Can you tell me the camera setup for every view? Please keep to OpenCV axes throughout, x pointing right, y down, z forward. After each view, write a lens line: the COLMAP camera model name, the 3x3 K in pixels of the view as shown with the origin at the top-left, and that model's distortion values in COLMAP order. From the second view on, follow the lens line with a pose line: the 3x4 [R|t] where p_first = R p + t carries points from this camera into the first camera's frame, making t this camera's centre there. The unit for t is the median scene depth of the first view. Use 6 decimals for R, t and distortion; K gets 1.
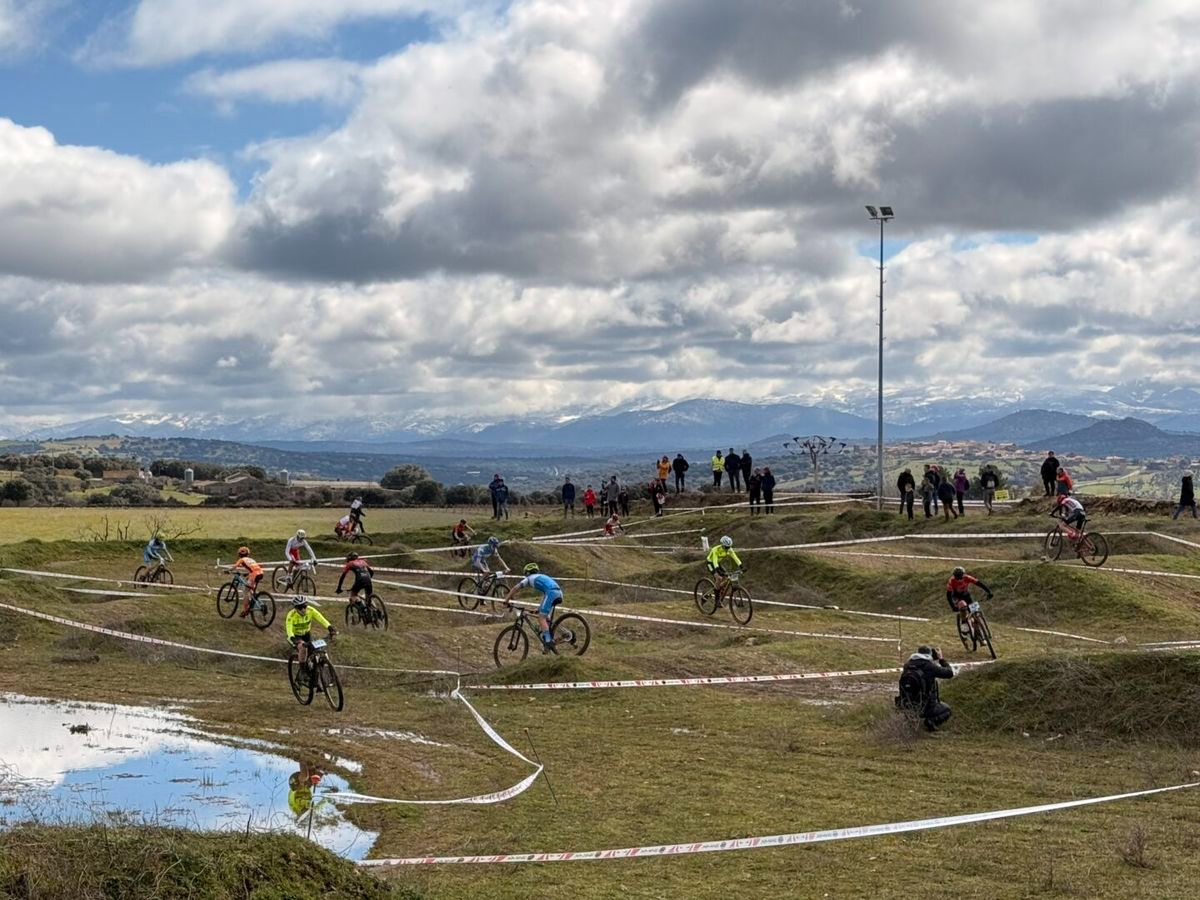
lens RADIAL K [[2506.2, 0, 599.5], [0, 2506.2, 450.0], [0, 0, 1]] dist [-0.124807, 0.000000]
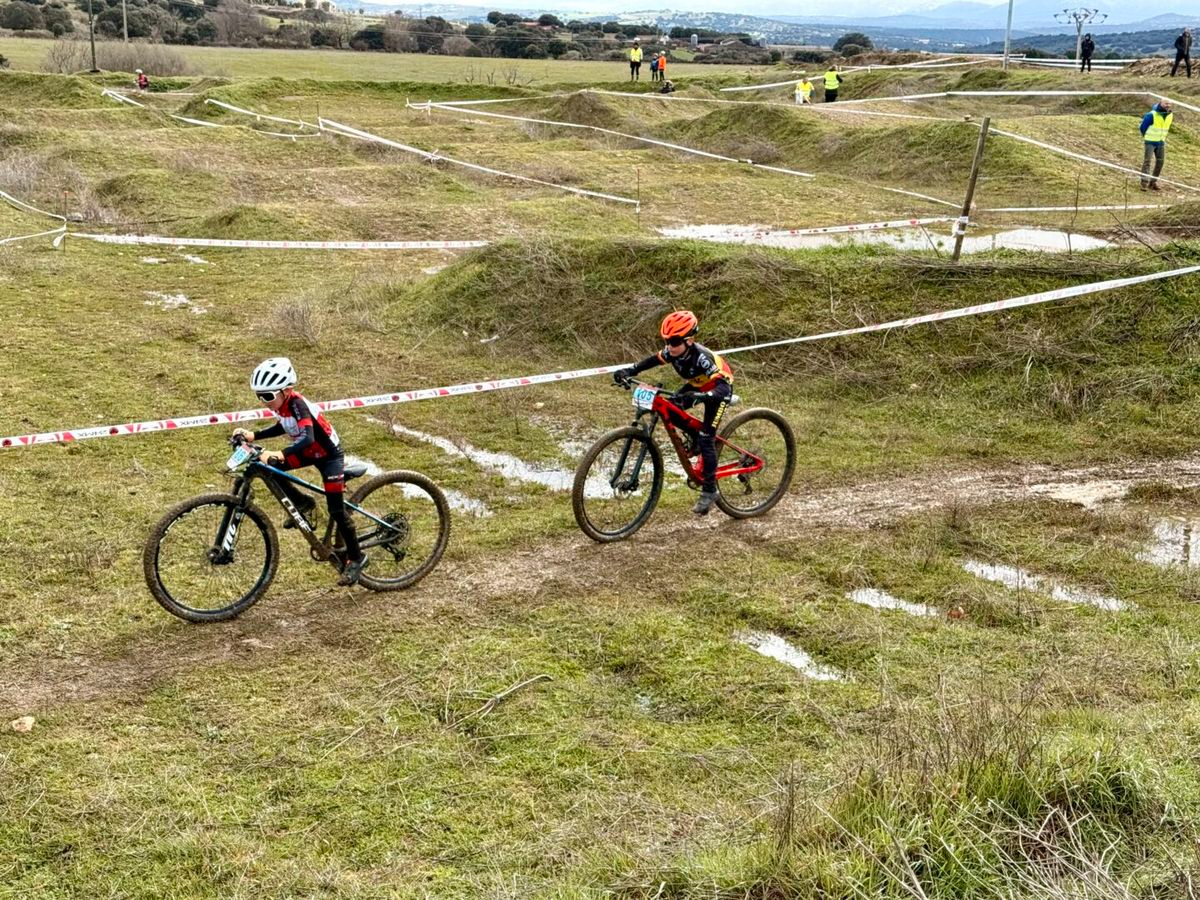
lens RADIAL K [[1730.6, 0, 602.5], [0, 1730.6, 453.4], [0, 0, 1]] dist [0.168827, 0.000000]
pose [[0.974652, 0.071798, -0.211893, 0.087166], [-0.019060, 0.970310, 0.241112, 0.002610], [0.222913, -0.230962, 0.947083, 0.110254]]
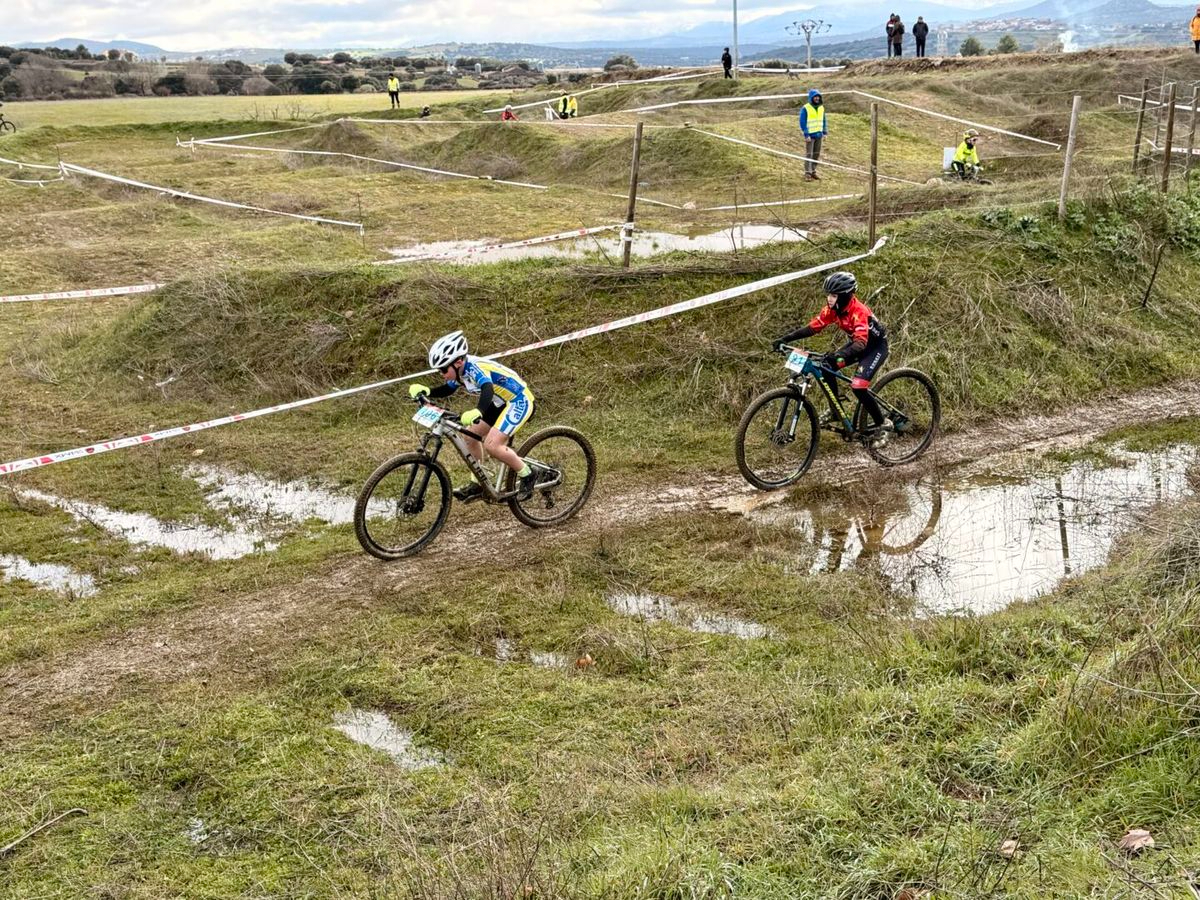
lens RADIAL K [[1568.6, 0, 598.2], [0, 1568.6, 447.0], [0, 0, 1]] dist [0.156463, 0.000000]
pose [[0.994034, -0.017141, -0.107711, 0.094784], [0.043260, 0.968533, 0.245096, 0.003819], [0.100120, -0.248294, 0.963497, 0.127329]]
